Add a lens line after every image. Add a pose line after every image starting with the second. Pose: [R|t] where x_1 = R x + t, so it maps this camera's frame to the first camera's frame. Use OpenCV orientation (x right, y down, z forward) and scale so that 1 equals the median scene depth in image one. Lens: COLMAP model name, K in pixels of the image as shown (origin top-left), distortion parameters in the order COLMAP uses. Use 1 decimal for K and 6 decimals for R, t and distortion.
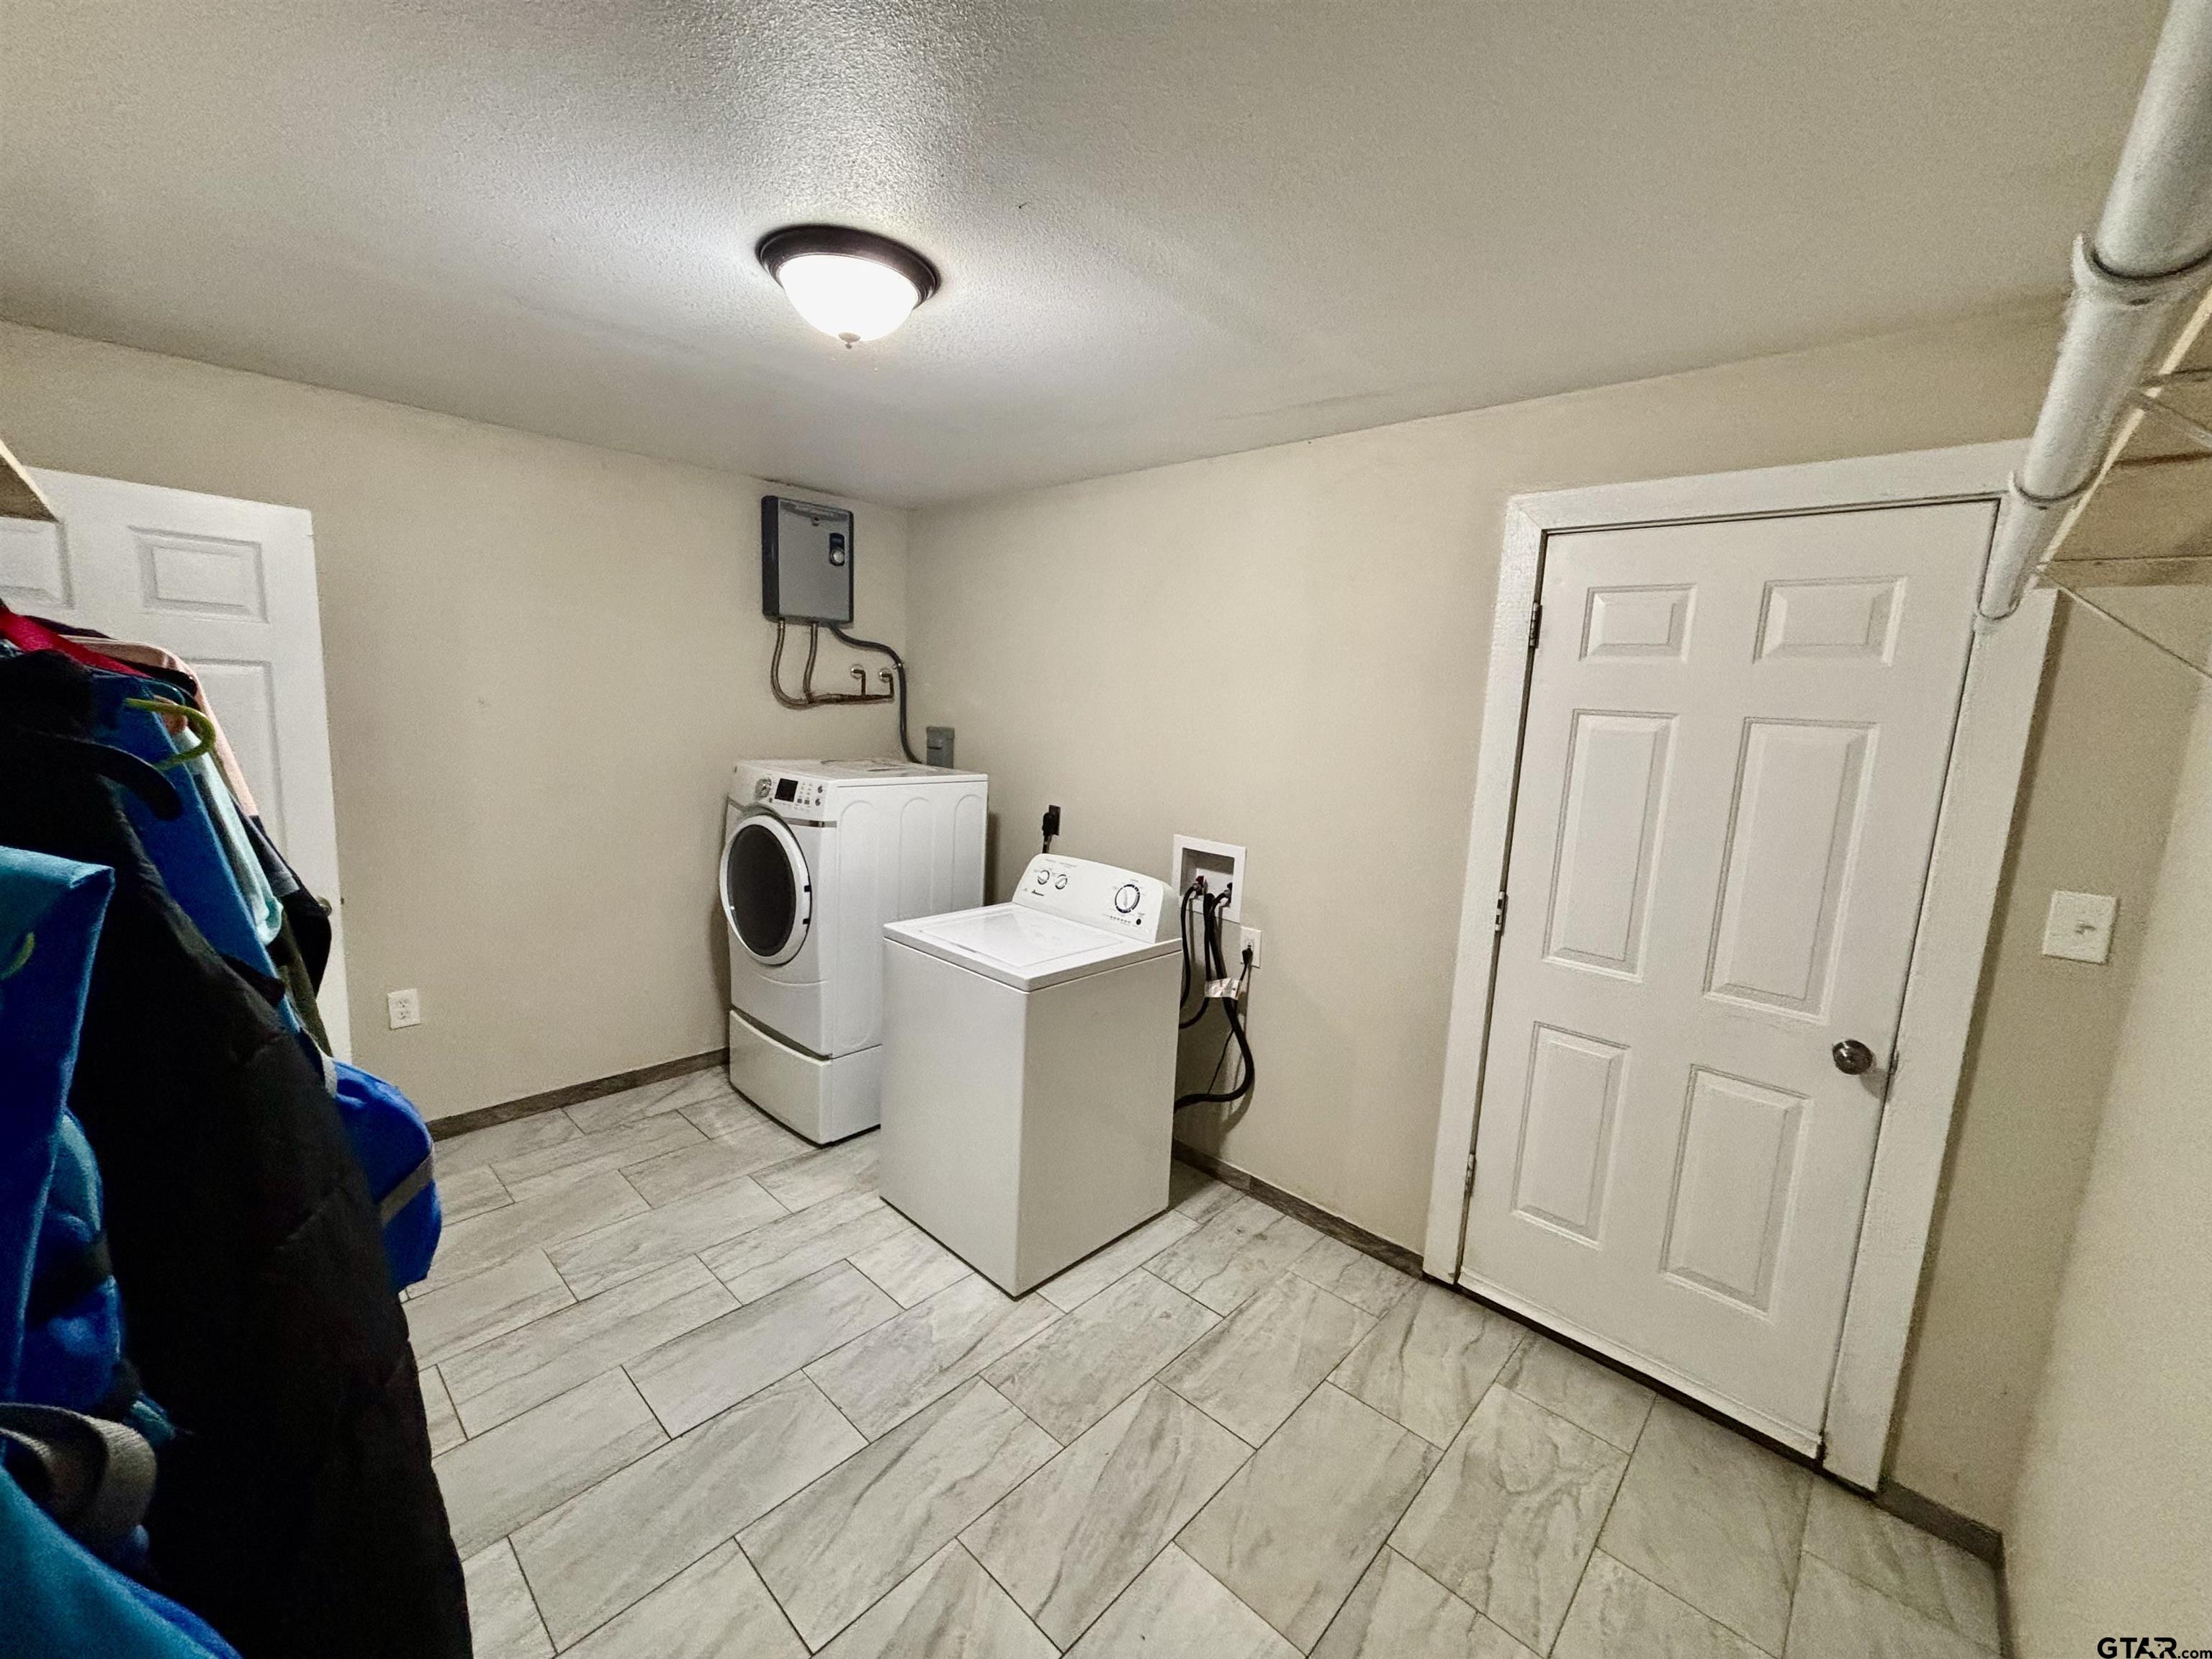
lens RADIAL K [[890.6, 0, 1106.0], [0, 890.6, 829.5], [0, 0, 1]] dist [-0.000995, -0.000001]
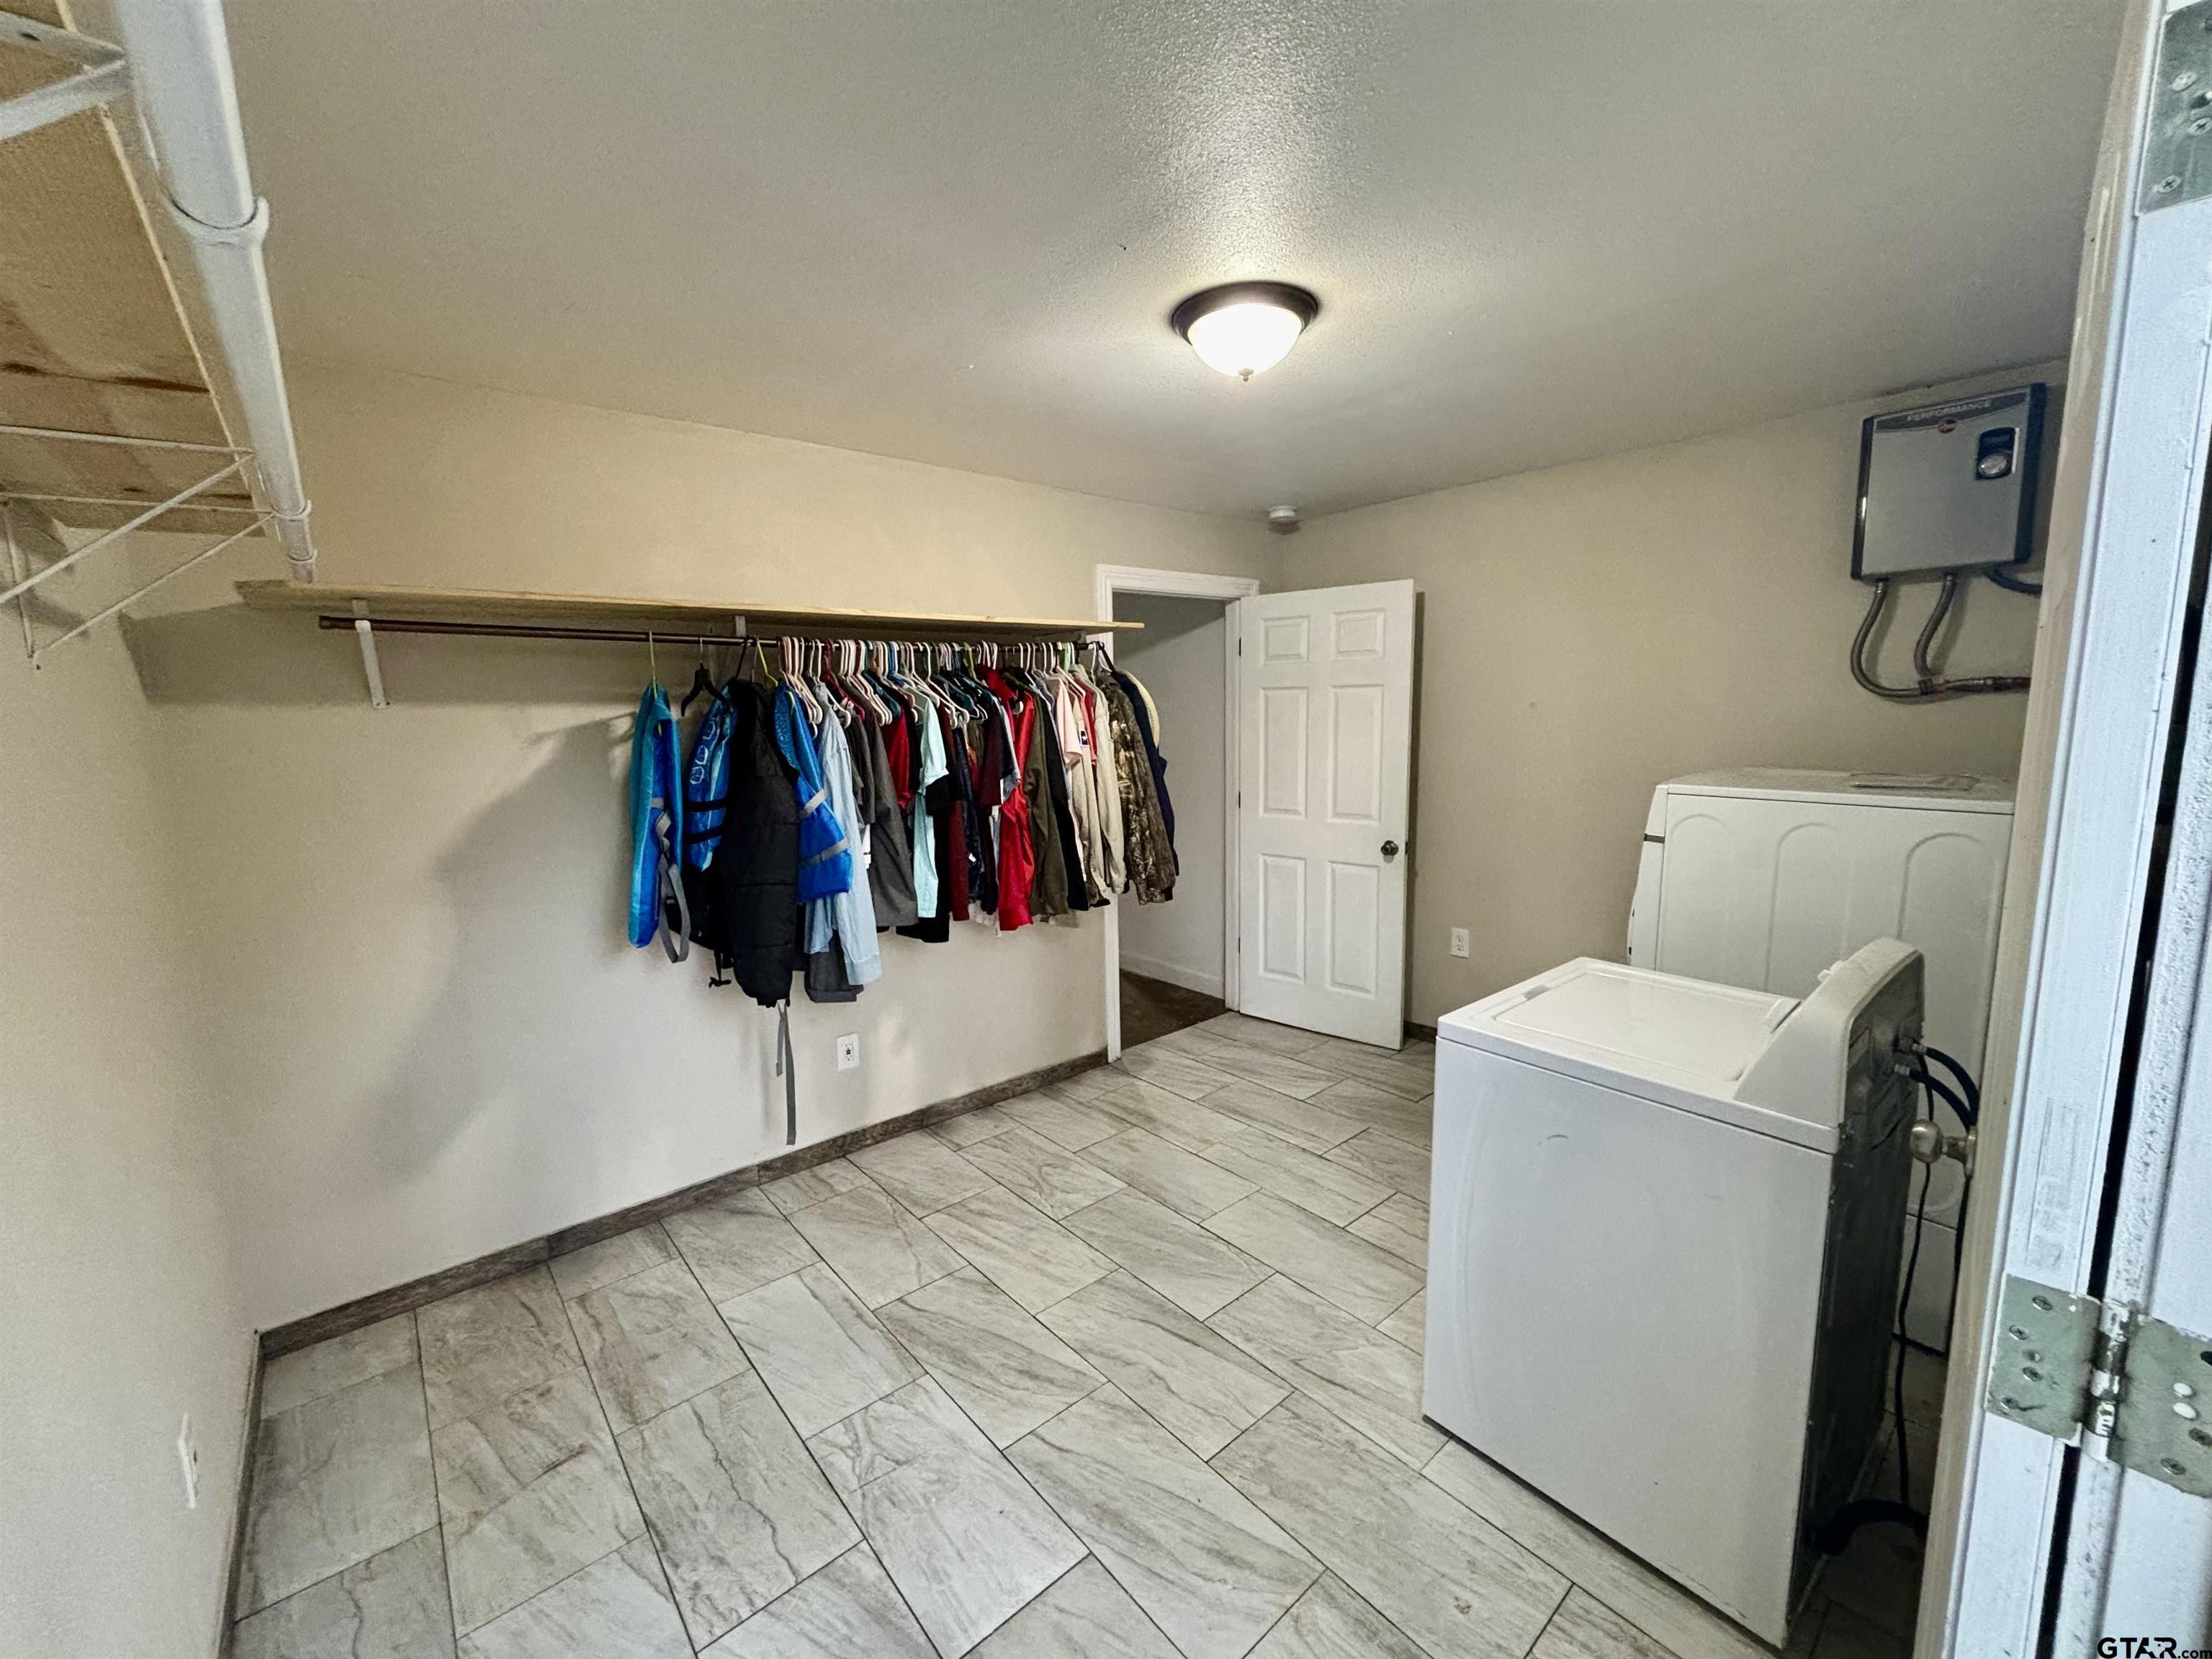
lens RADIAL K [[890.6, 0, 1106.0], [0, 890.6, 829.5], [0, 0, 1]] dist [-0.000995, -0.000001]
pose [[-0.109808, 0.091569, -0.989726, 0.777587], [-0.139021, 0.984545, 0.106513, -0.042972], [0.984182, 0.149289, -0.095381, 0.829821]]
